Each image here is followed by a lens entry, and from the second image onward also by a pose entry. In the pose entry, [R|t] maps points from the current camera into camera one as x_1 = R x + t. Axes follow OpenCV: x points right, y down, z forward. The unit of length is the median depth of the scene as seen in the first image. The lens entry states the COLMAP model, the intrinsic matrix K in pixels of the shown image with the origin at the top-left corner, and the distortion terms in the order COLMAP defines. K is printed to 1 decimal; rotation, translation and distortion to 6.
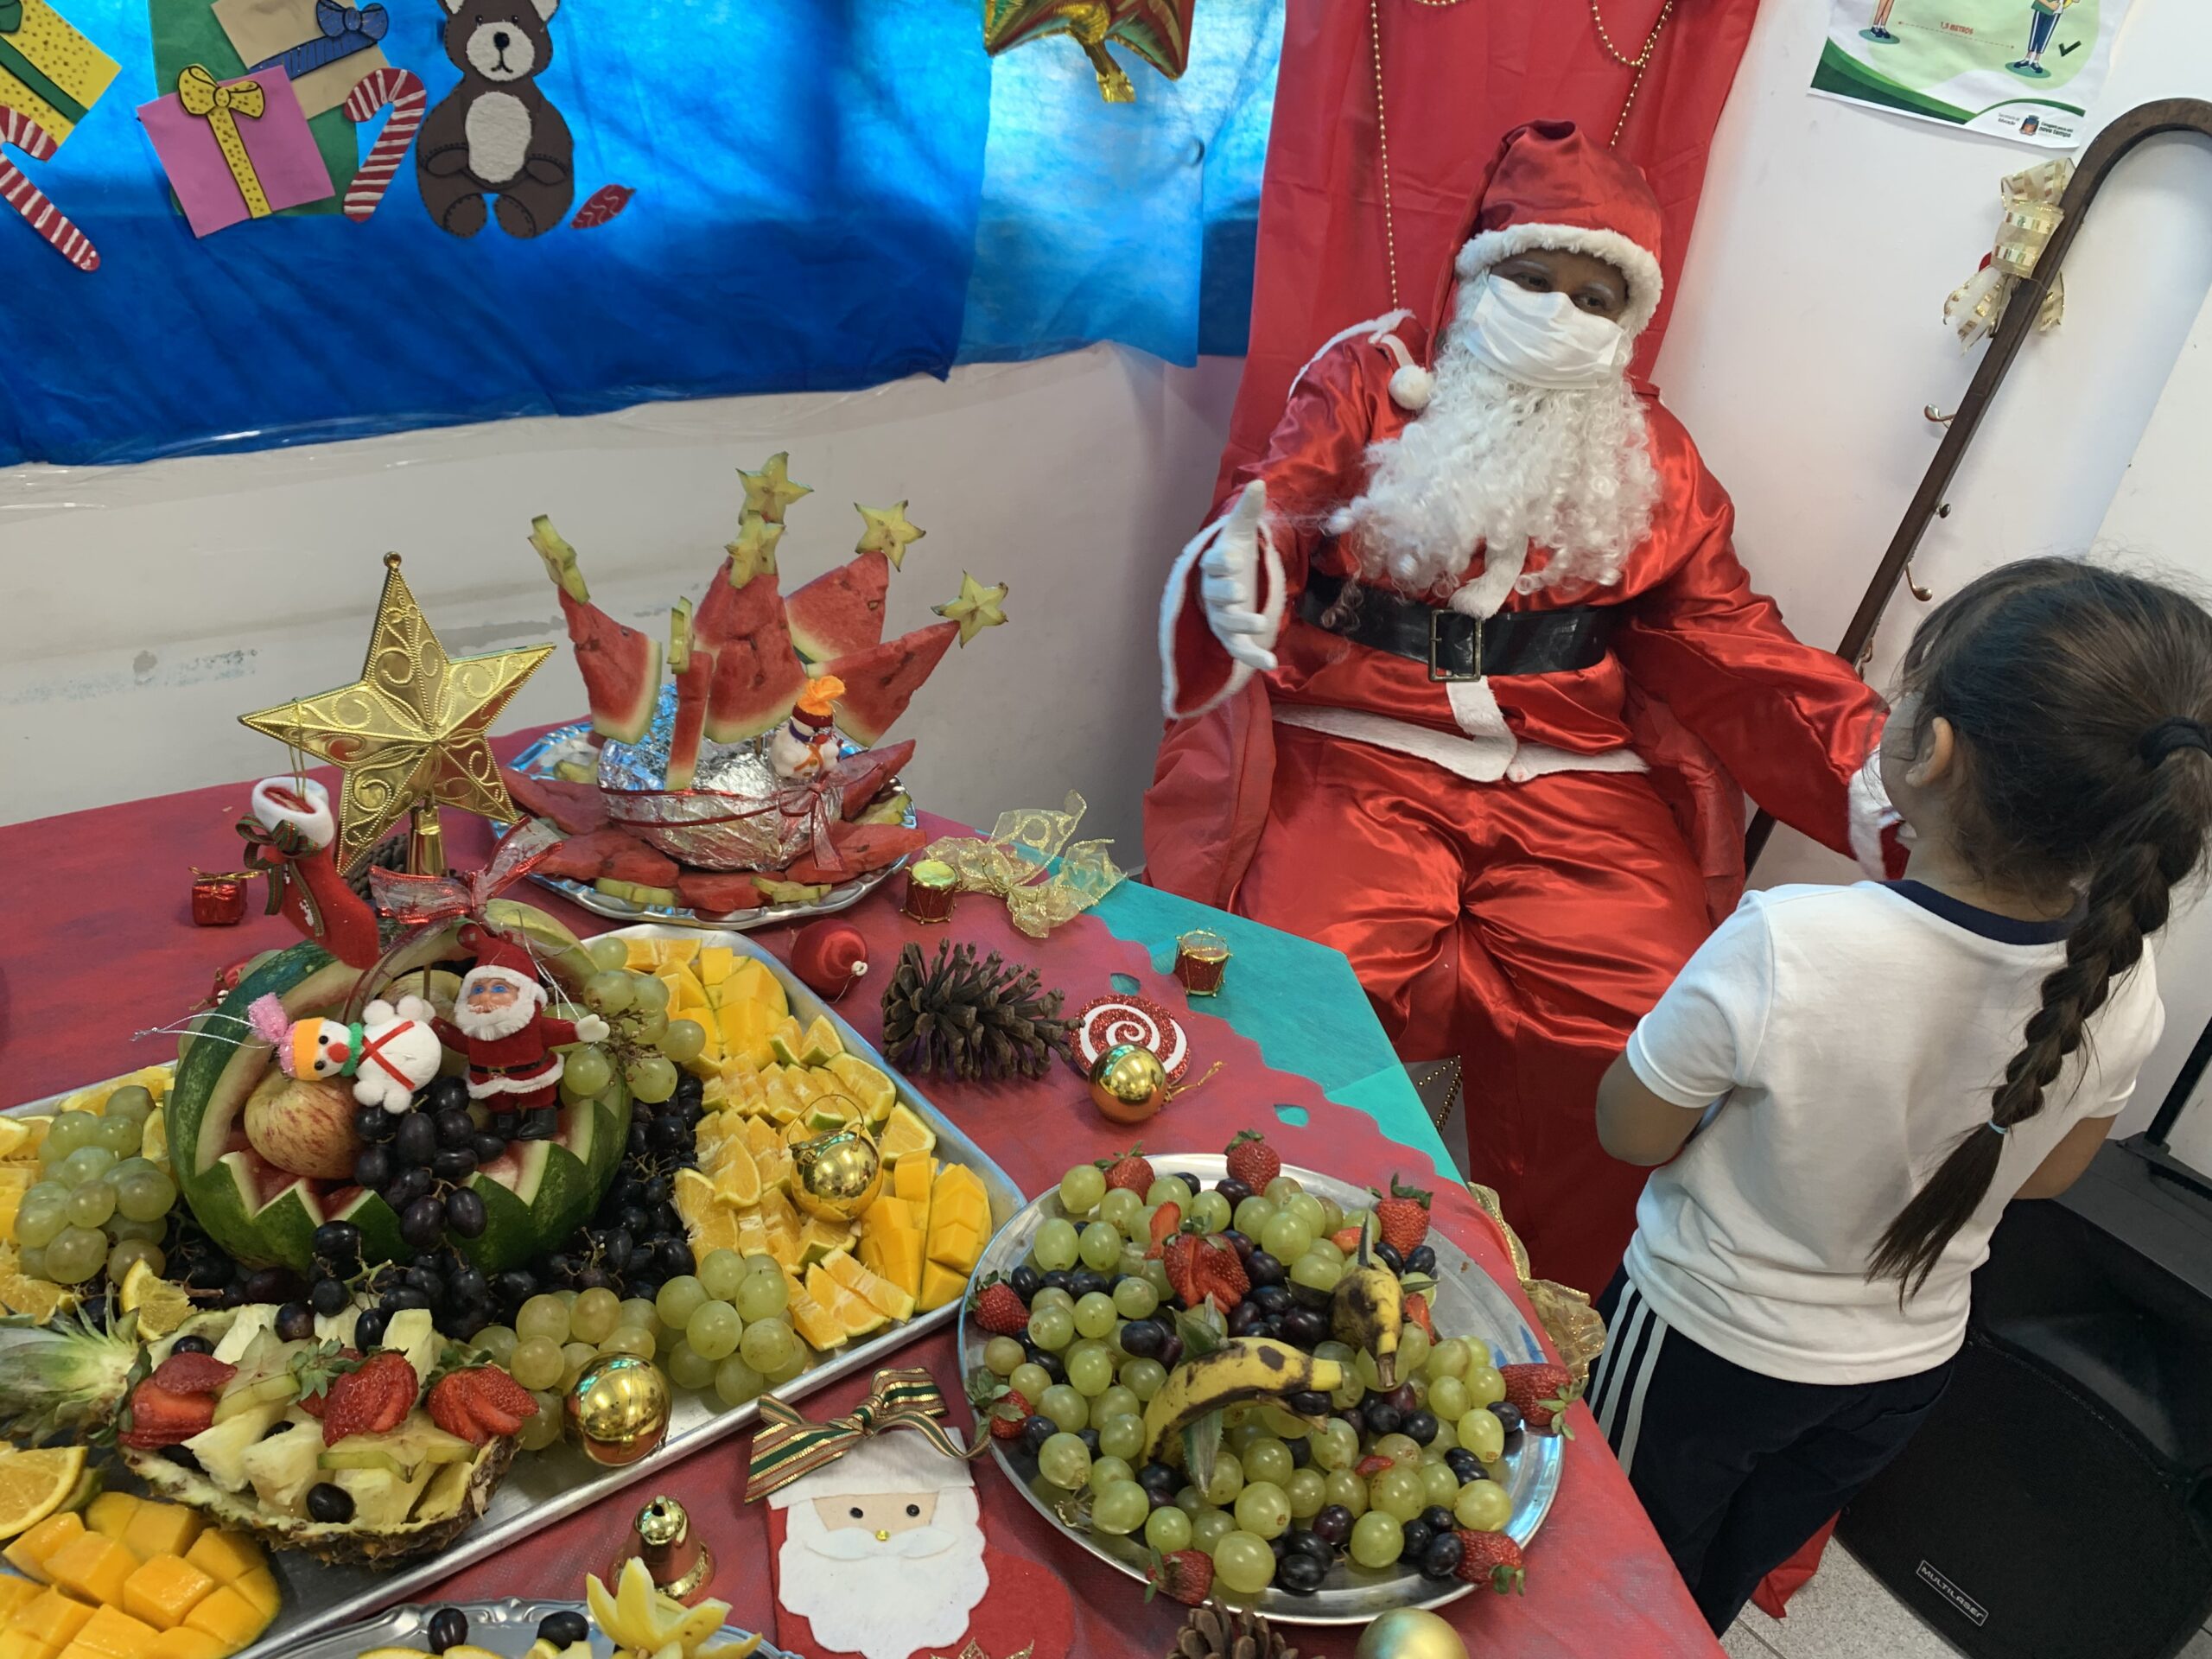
lens RADIAL K [[1706.9, 0, 1135.8], [0, 1706.9, 854.6], [0, 0, 1]] dist [0.012526, -0.008642]
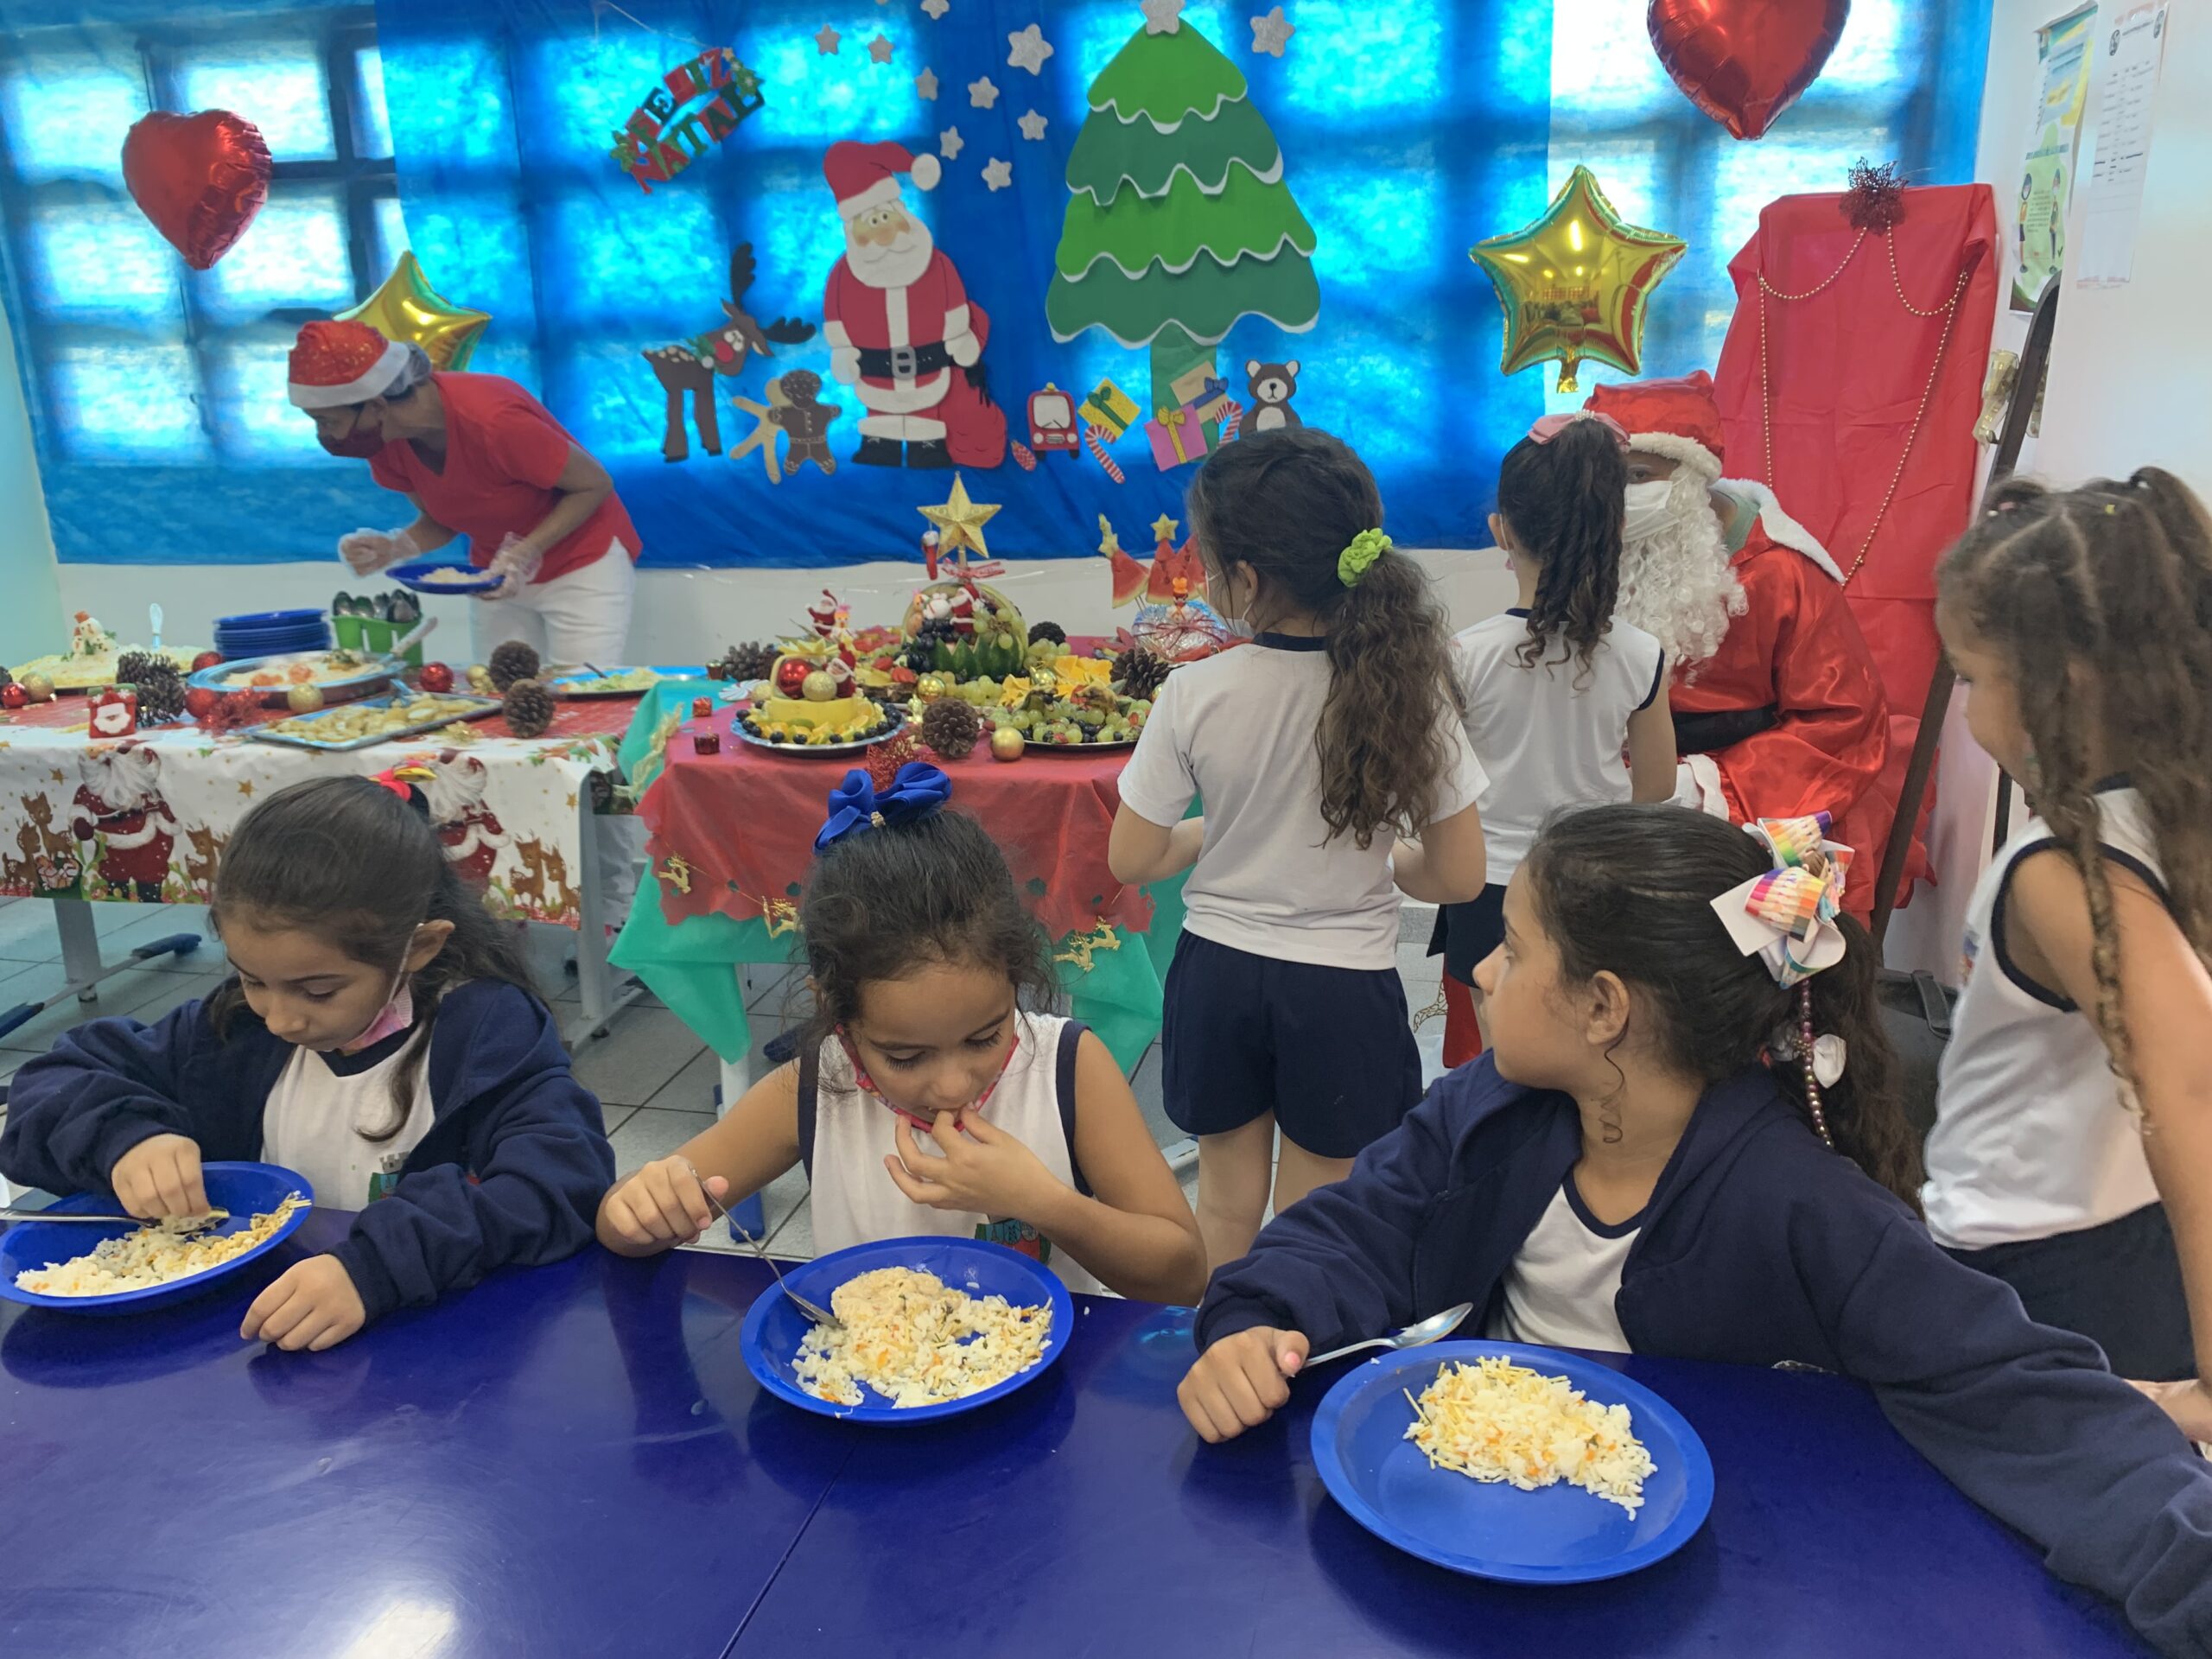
lens RADIAL K [[1706.9, 0, 1109.2], [0, 1706.9, 837.4], [0, 0, 1]] dist [0.012526, -0.008642]
pose [[0.581255, 0.068856, -0.810803, 1.468618], [-0.306333, 0.941627, -0.139641, 0.520273], [0.753858, 0.329543, 0.568418, -0.324170]]
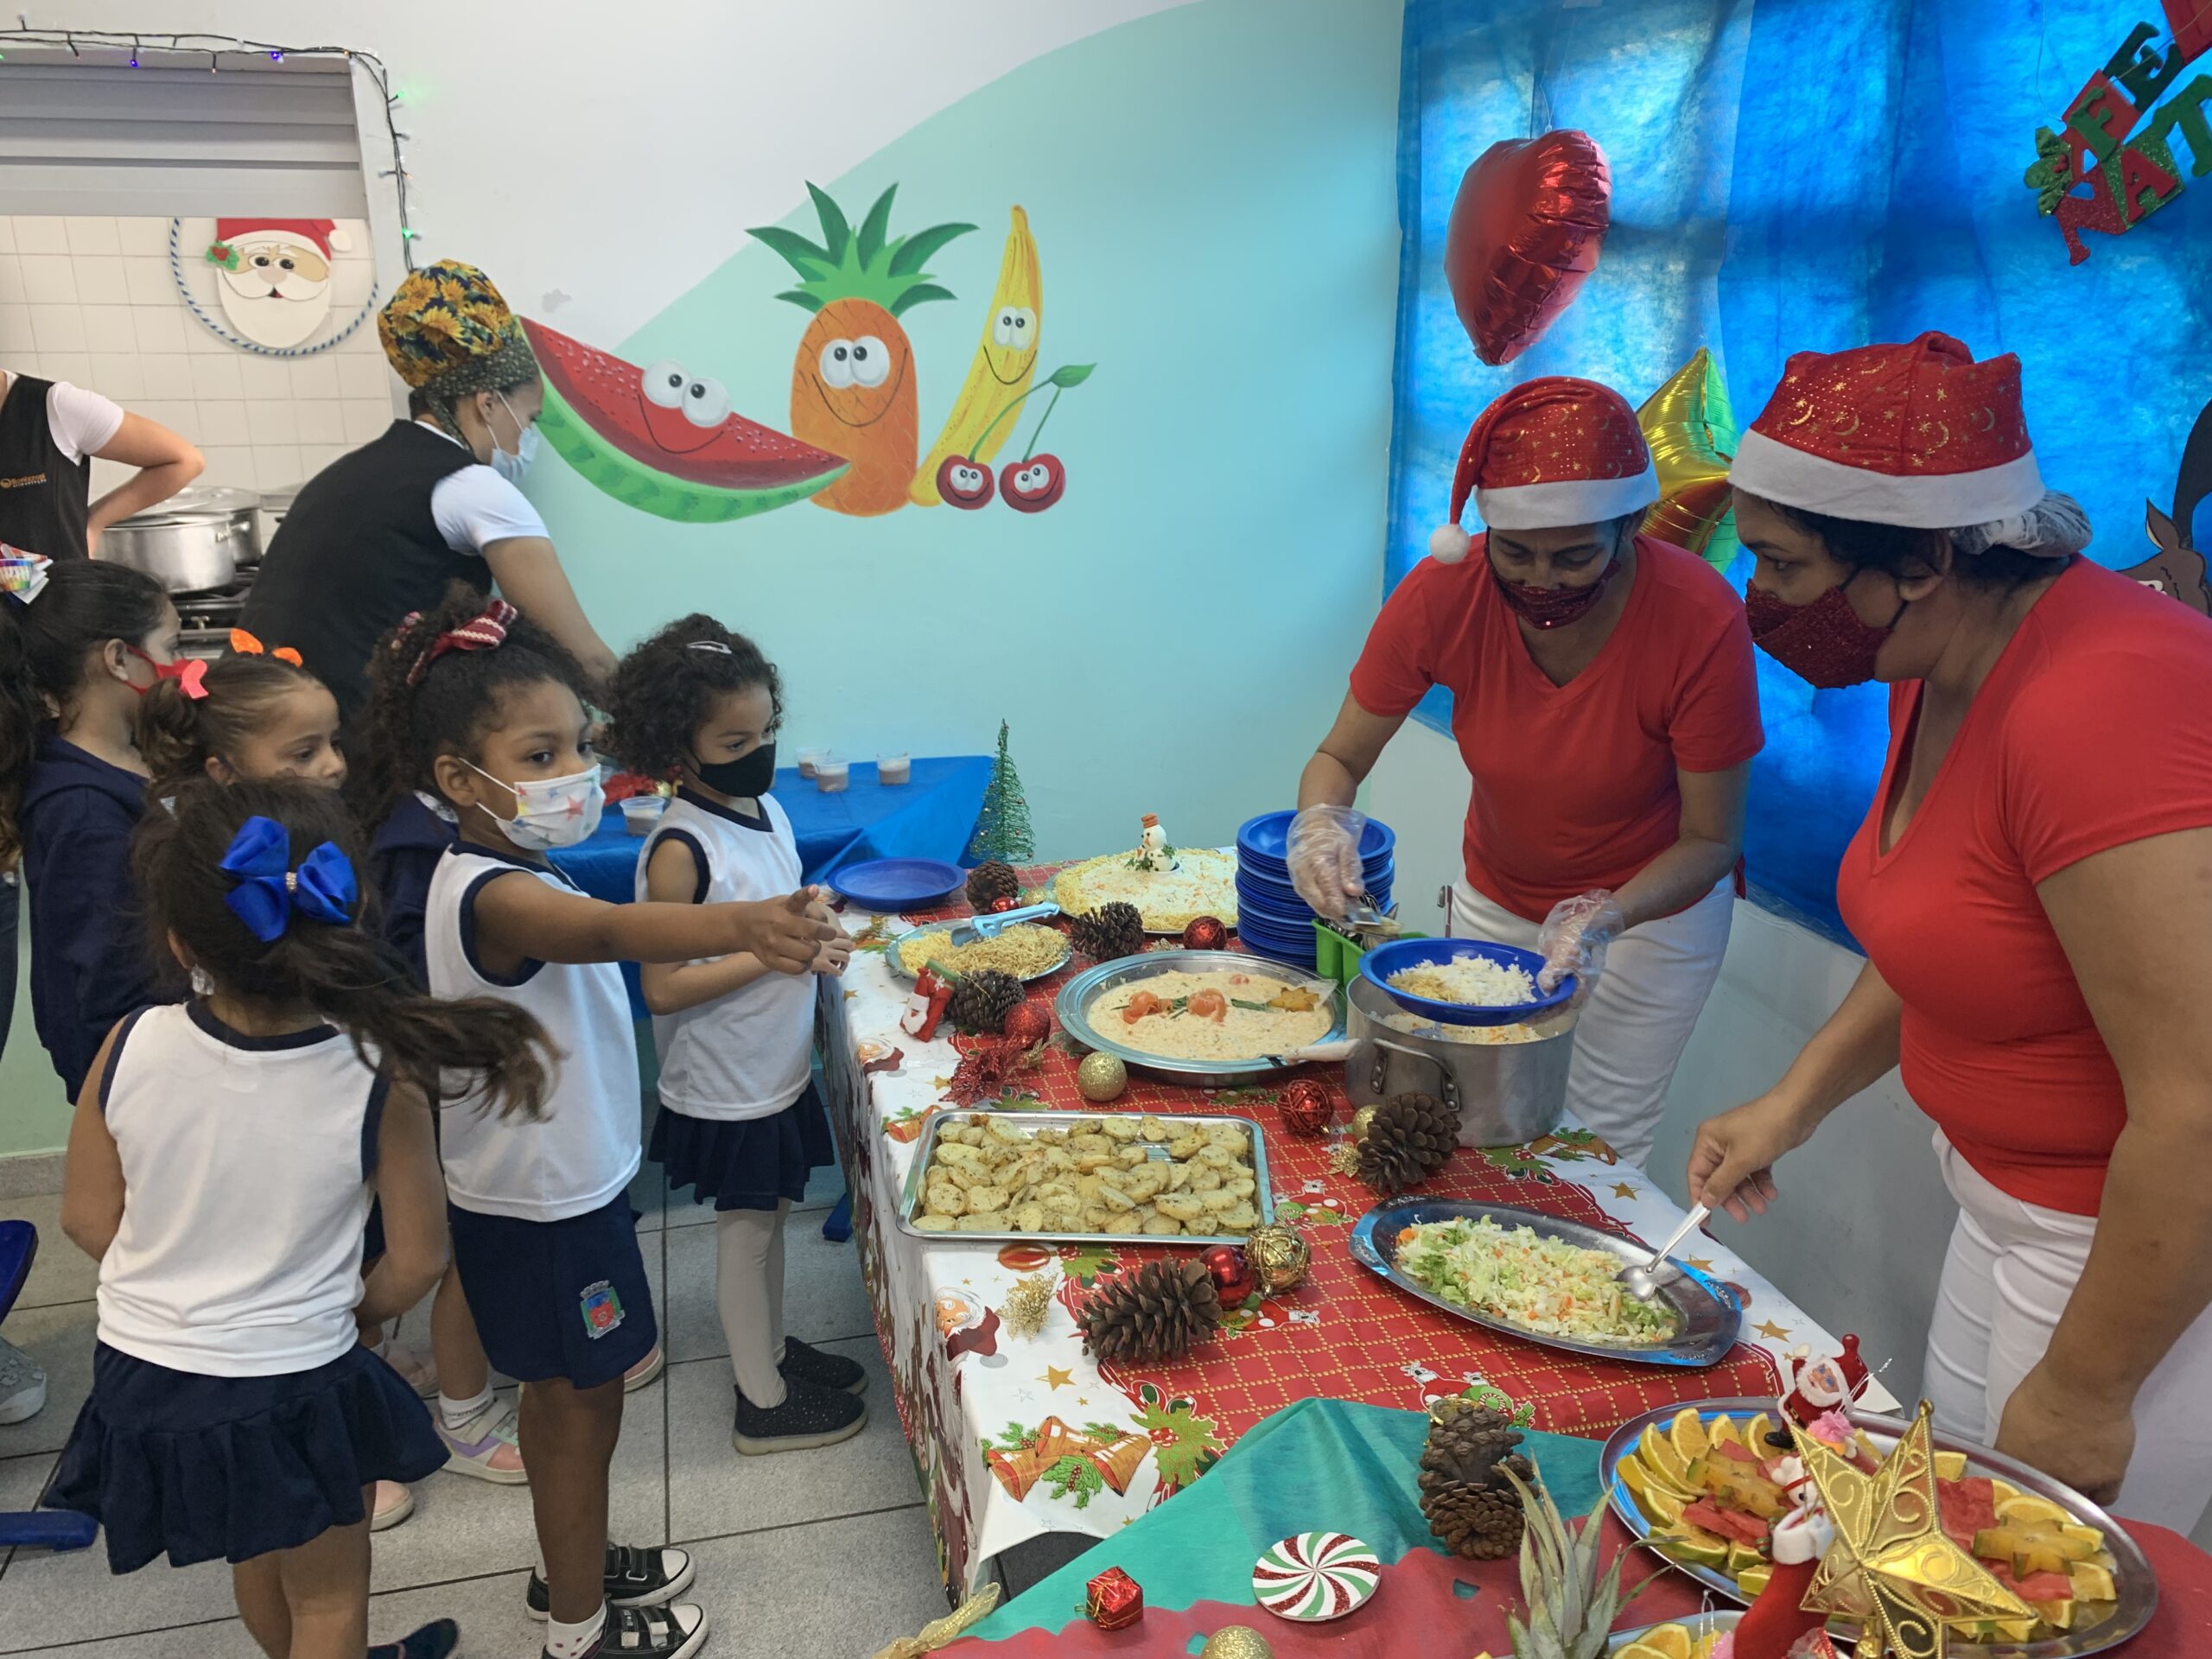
lens RADIAL K [[1706.9, 0, 1109.4], [0, 1706.9, 873.5], [0, 0, 1]] dist [0.012526, -0.008642]
pose [[-0.433230, 0.131328, -0.891664, 0.346164], [-0.509093, 0.780726, 0.362340, -0.277978], [0.743731, 0.610917, -0.271376, 0.363659]]
